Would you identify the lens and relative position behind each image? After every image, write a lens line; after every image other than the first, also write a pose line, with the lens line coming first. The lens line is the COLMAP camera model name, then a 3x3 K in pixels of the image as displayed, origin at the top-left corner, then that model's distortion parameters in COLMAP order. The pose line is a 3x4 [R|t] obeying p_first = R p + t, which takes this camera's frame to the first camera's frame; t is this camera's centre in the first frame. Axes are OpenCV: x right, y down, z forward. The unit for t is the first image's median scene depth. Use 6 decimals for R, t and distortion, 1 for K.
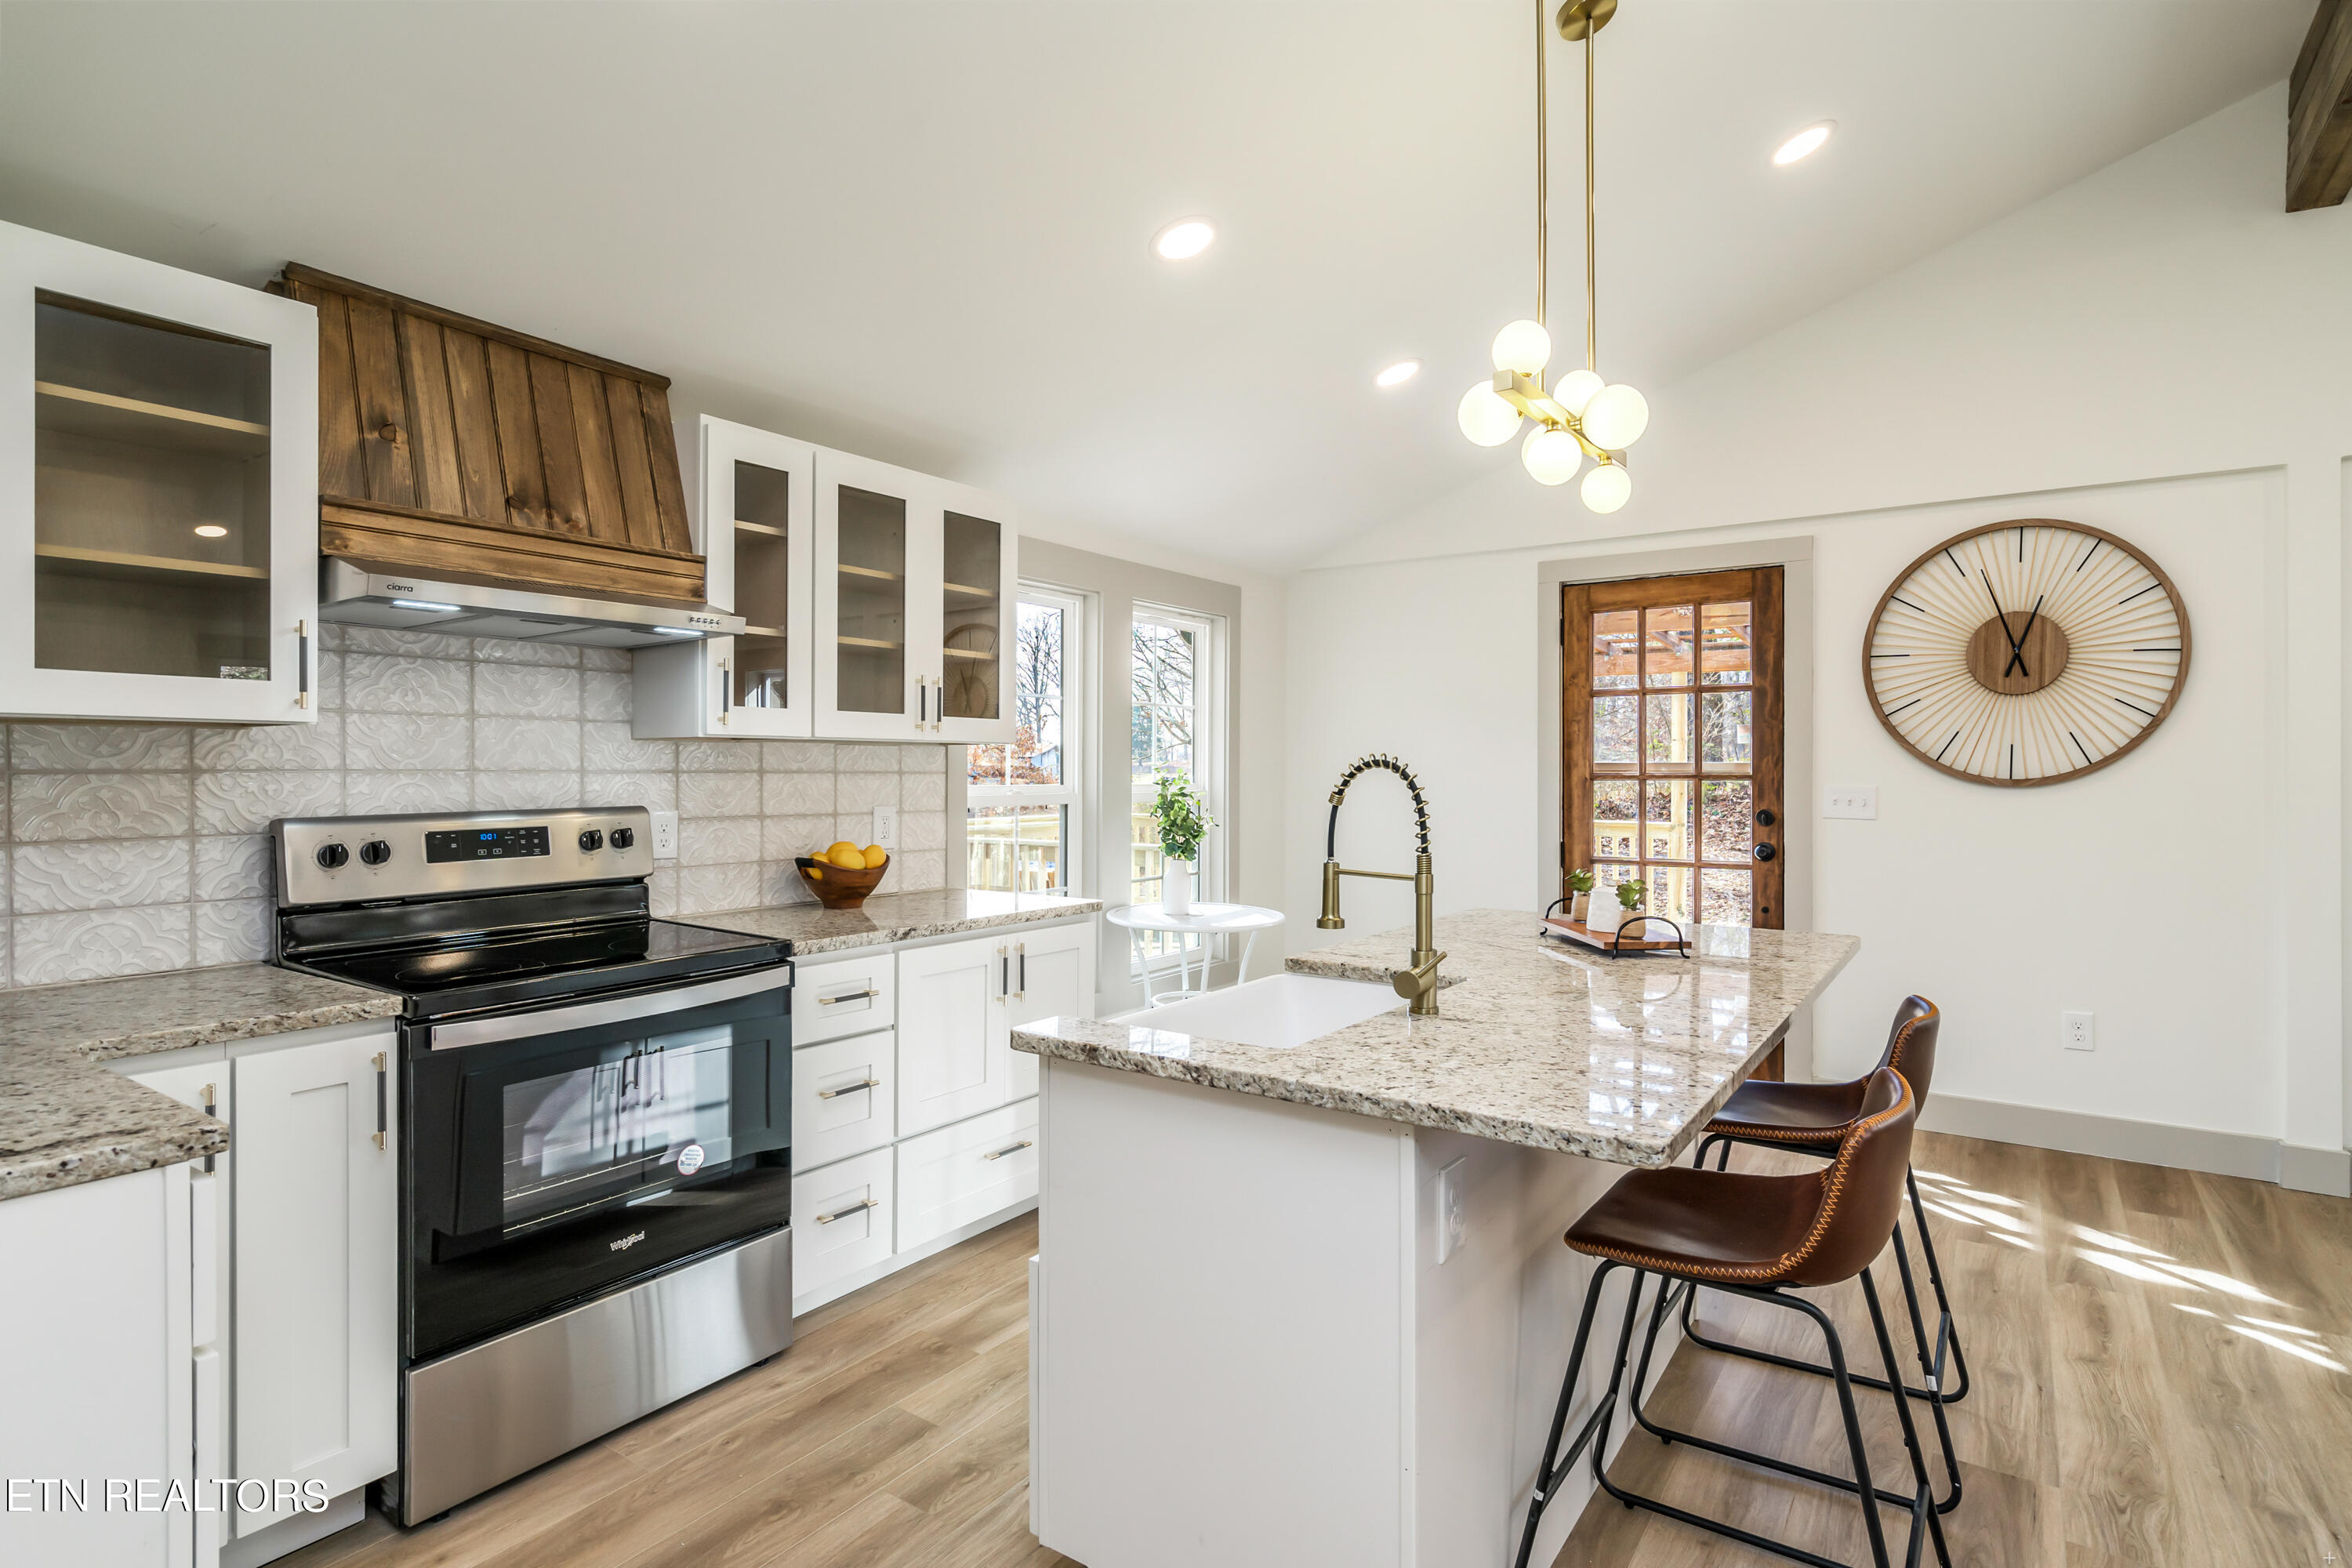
lens RADIAL K [[1183.6, 0, 1190.2], [0, 1183.6, 760.3], [0, 0, 1]] dist [0.009167, 0.000197]
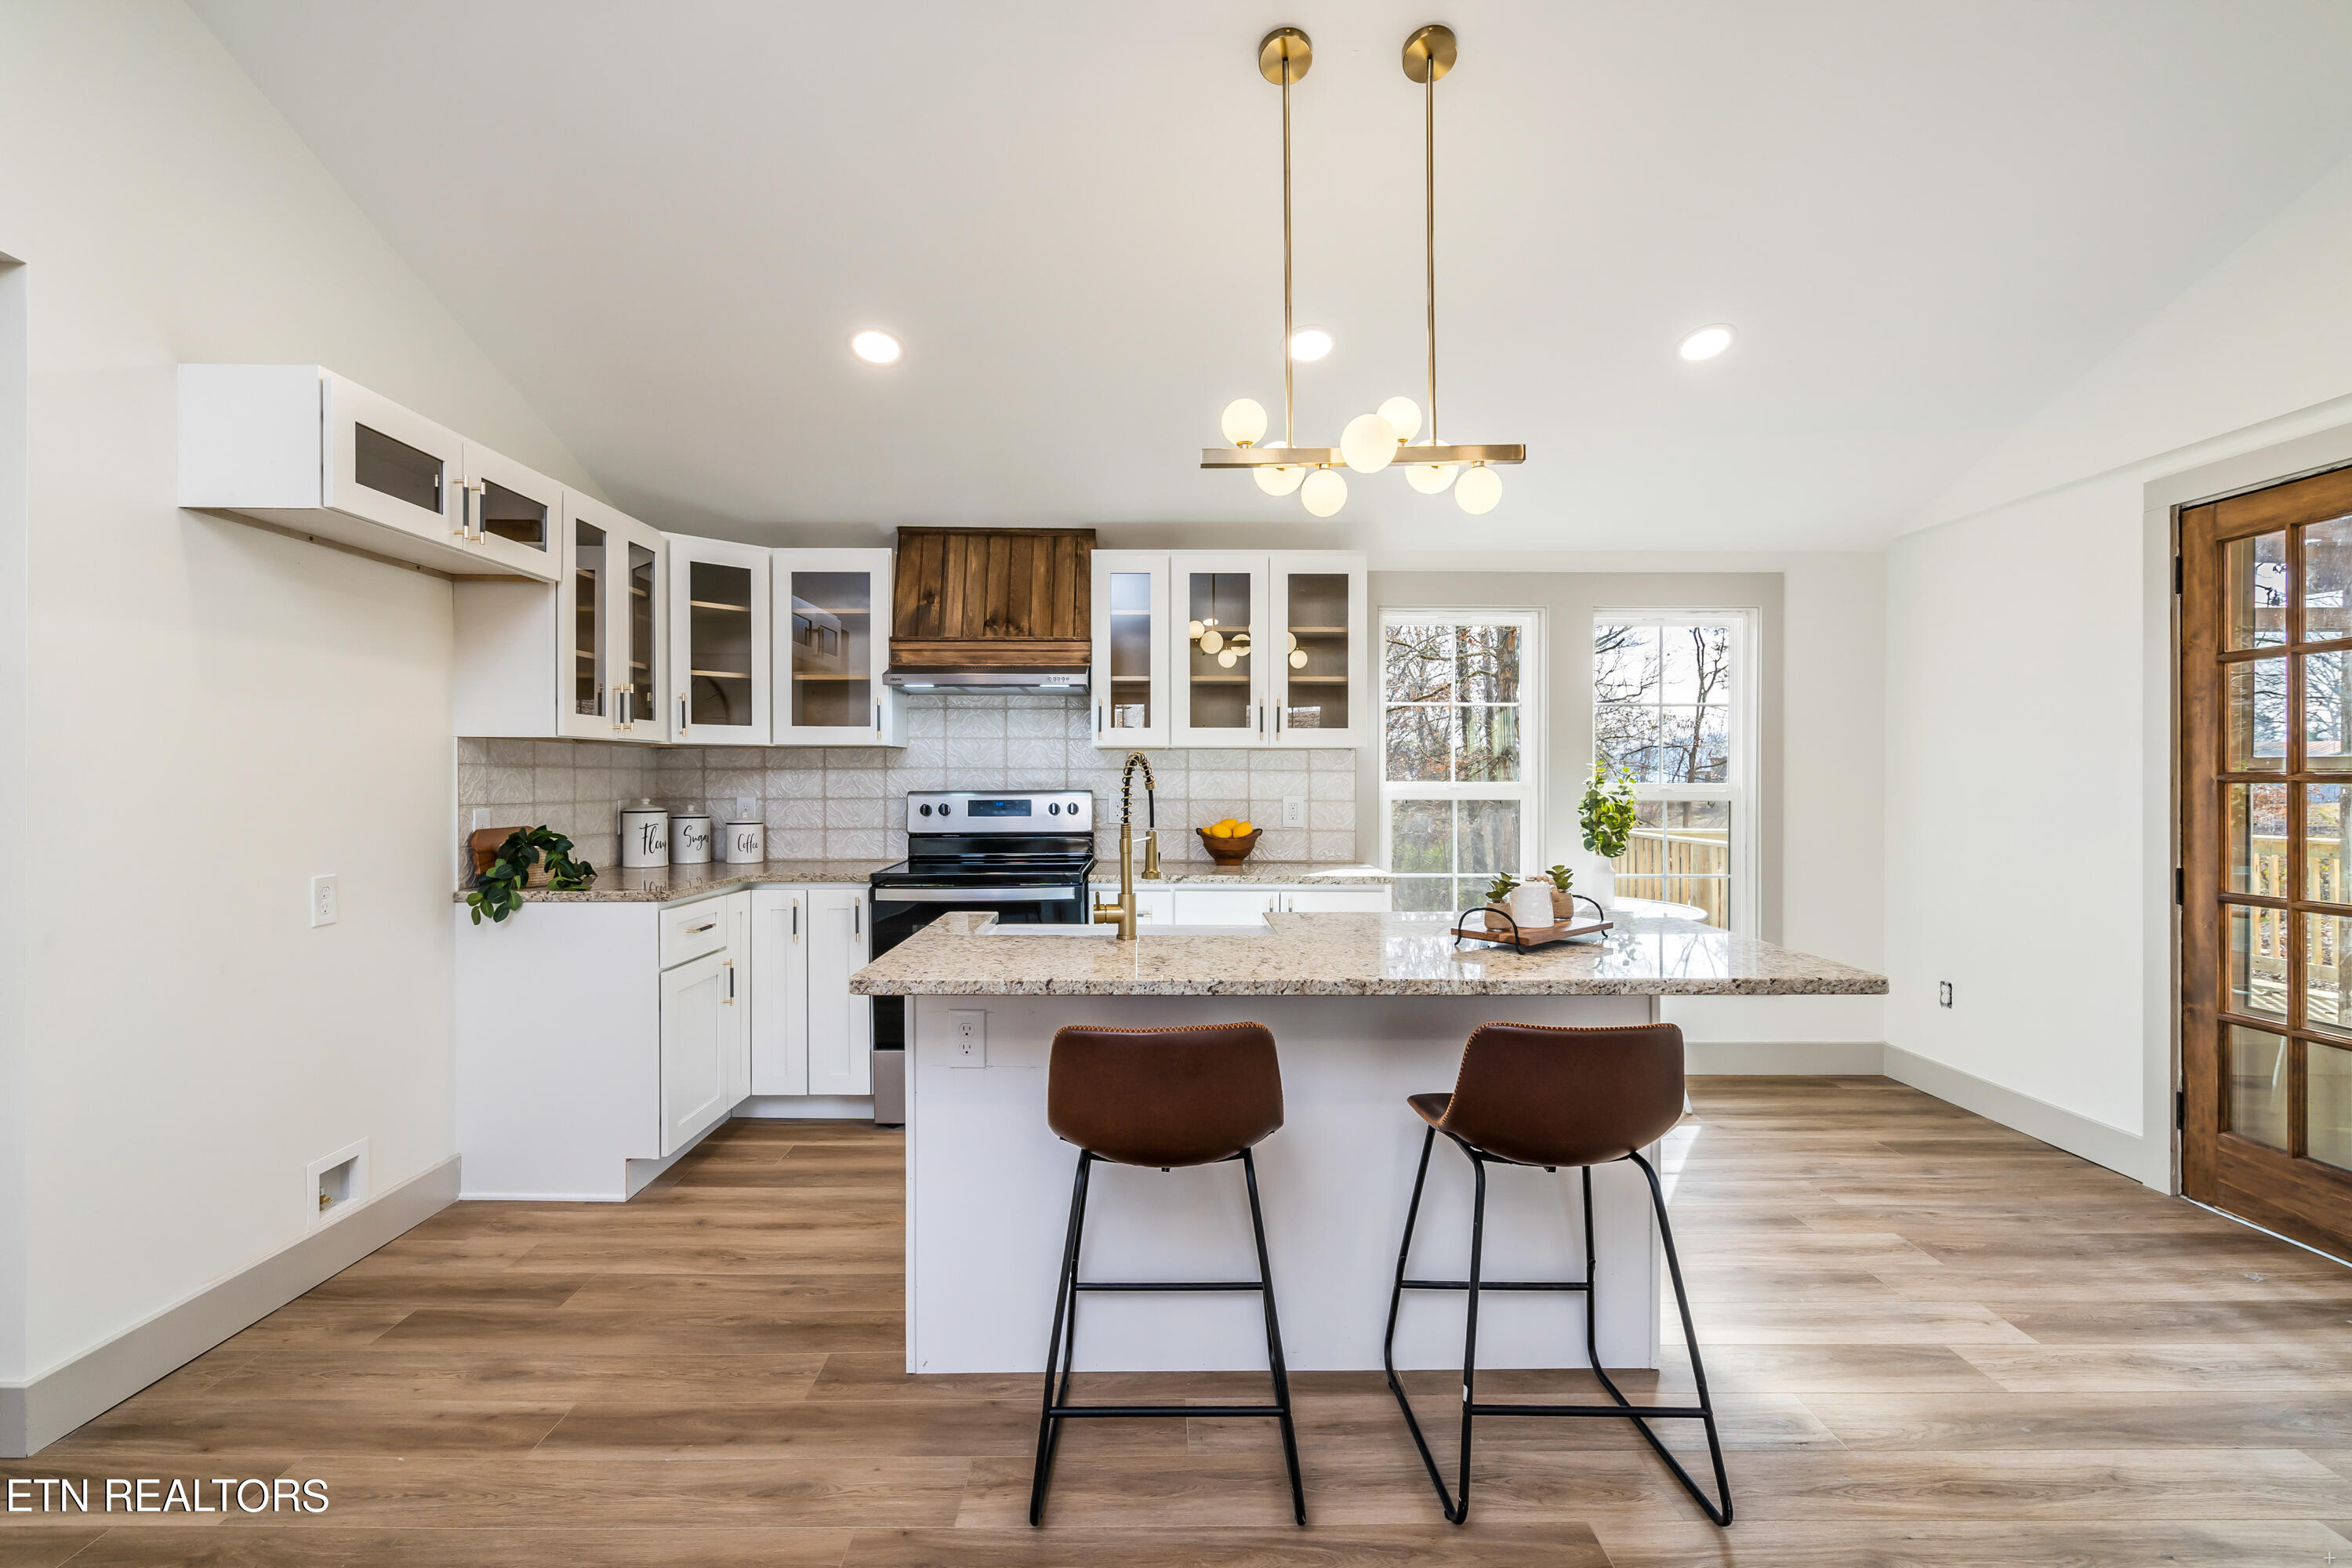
lens RADIAL K [[1081.9, 0, 1166.5], [0, 1081.9, 788.3], [0, 0, 1]] dist [-0.021688, 0.003934]
pose [[0.573692, 0.010969, -0.818998, 0.737809], [0.004895, 0.999847, 0.016820, 0.009887], [0.819057, -0.013659, 0.573550, 0.194780]]
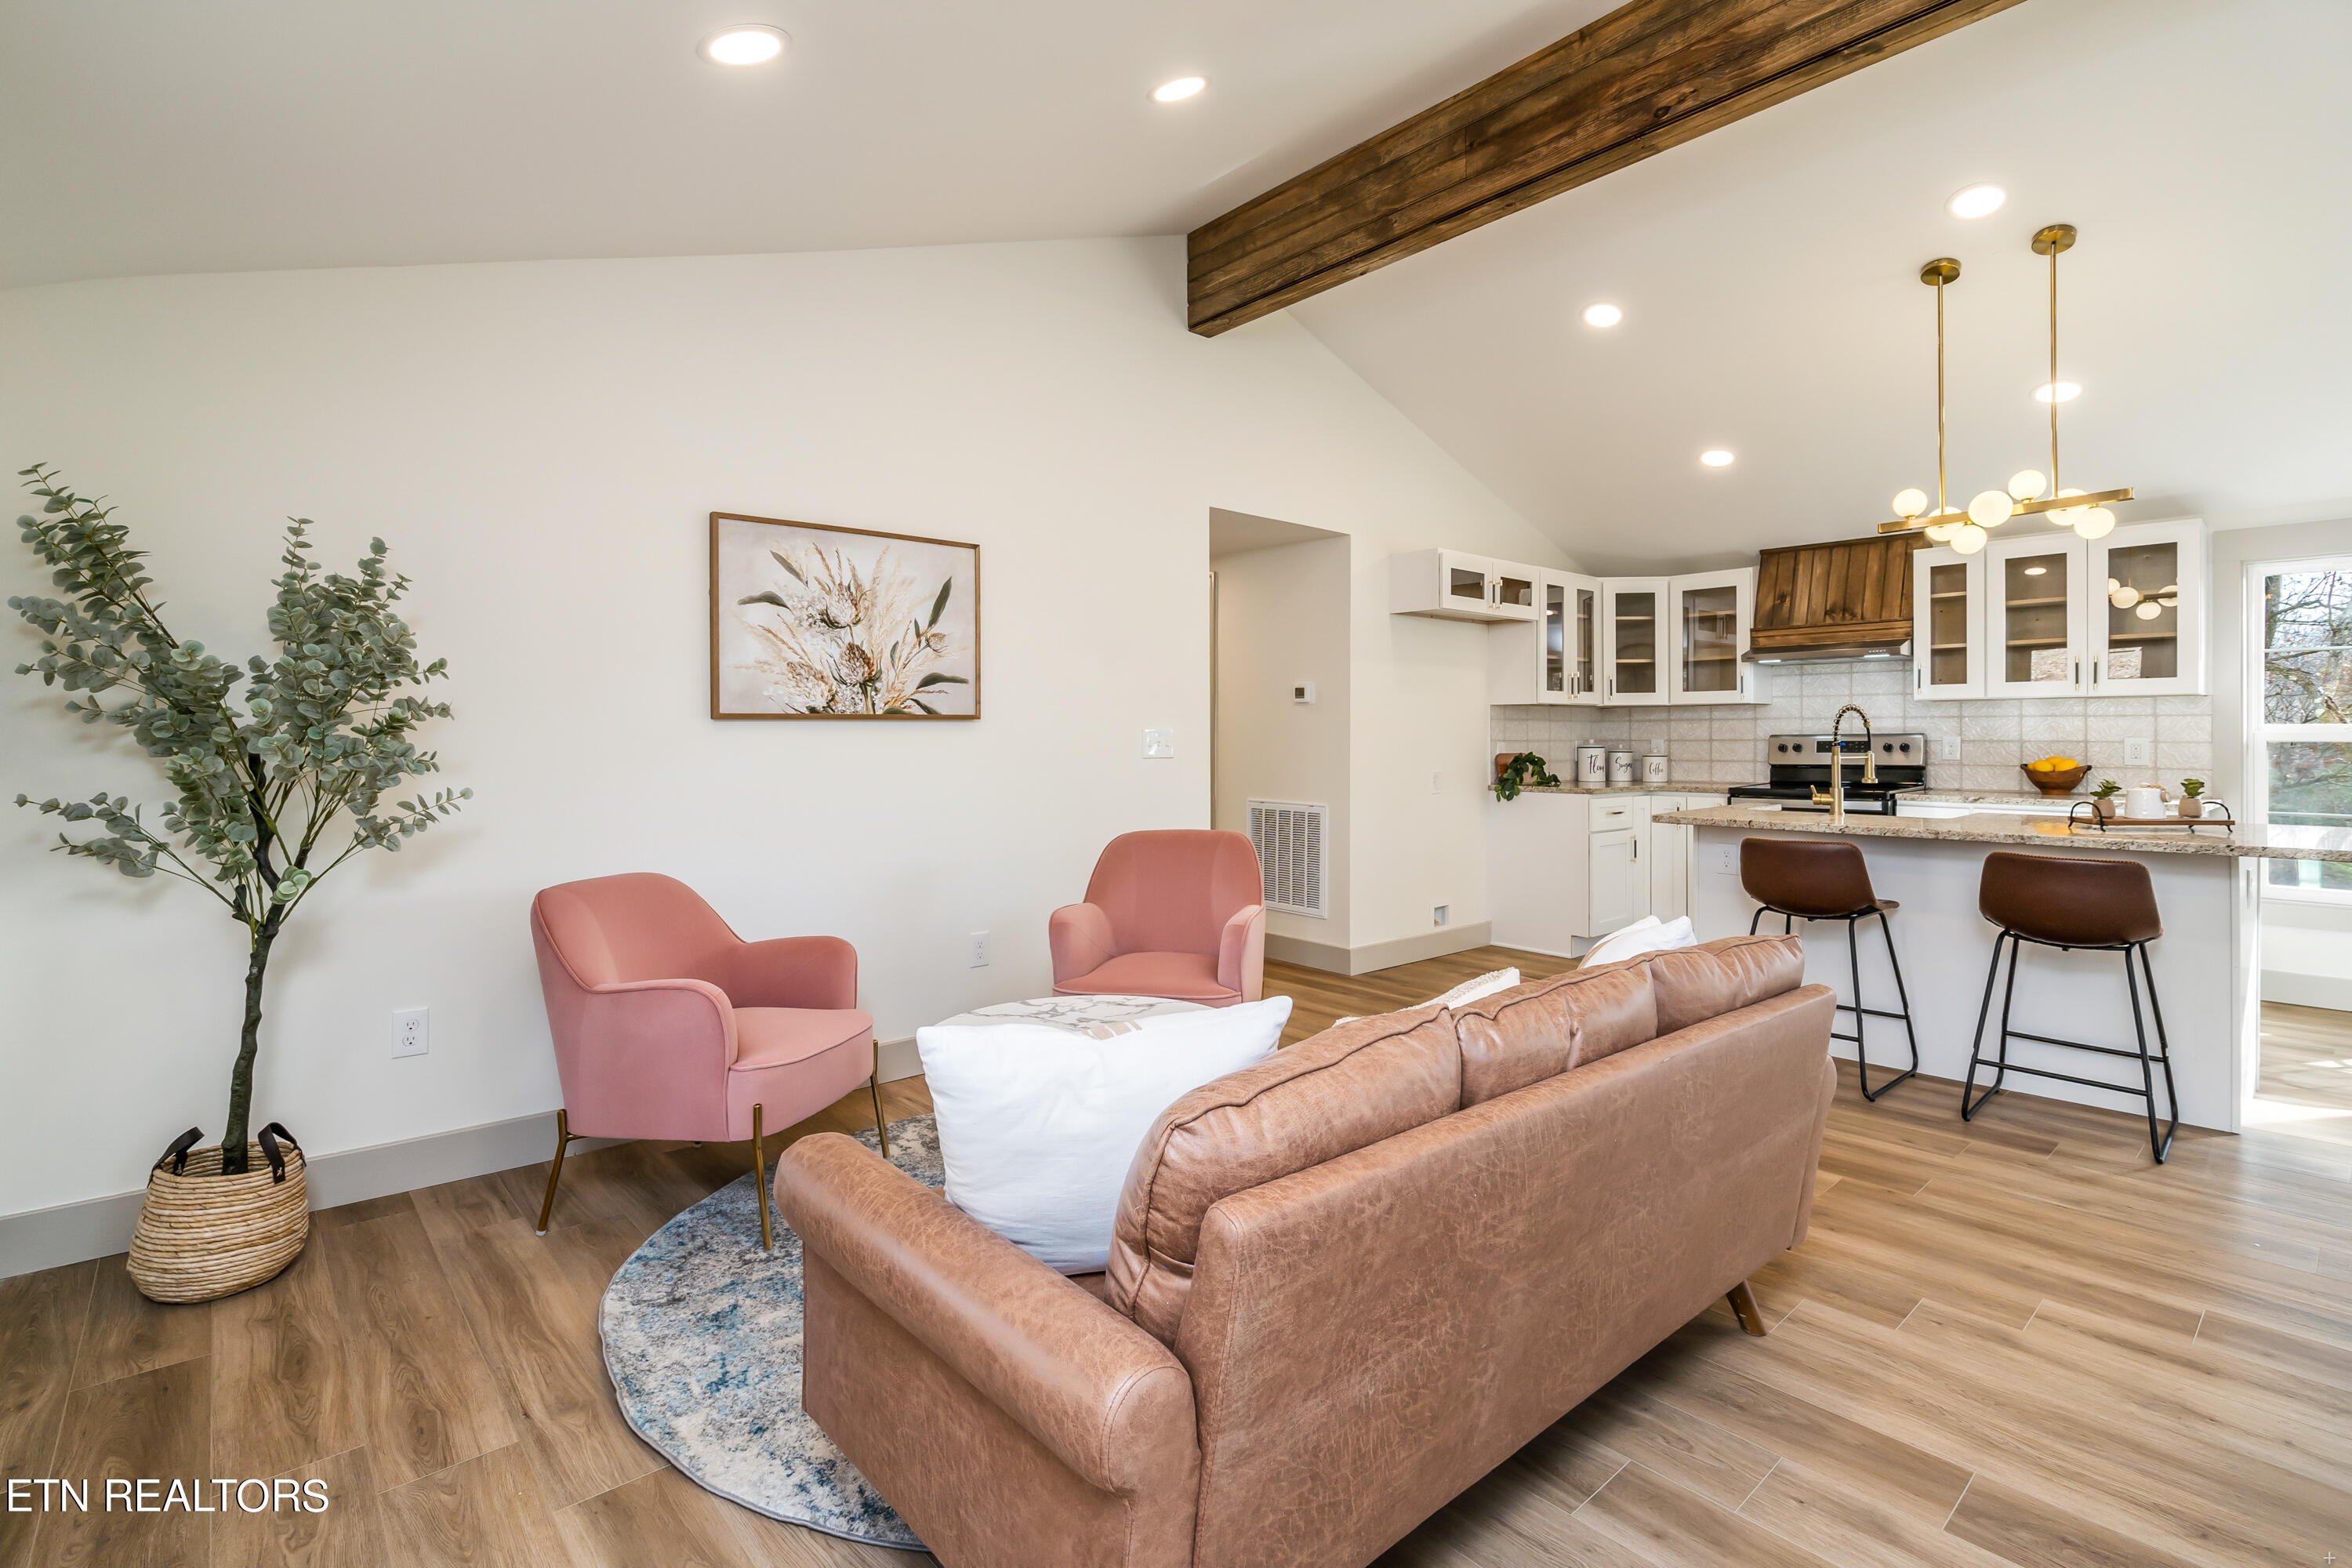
lens RADIAL K [[1081.9, 0, 1153.8], [0, 1081.9, 738.6], [0, 0, 1]] dist [-0.021688, 0.003934]
pose [[-0.264280, 0.004671, -0.964435, 1.546575], [0.011616, 0.999931, 0.001659, 0.025508], [0.964376, -0.010765, -0.264316, 0.157749]]
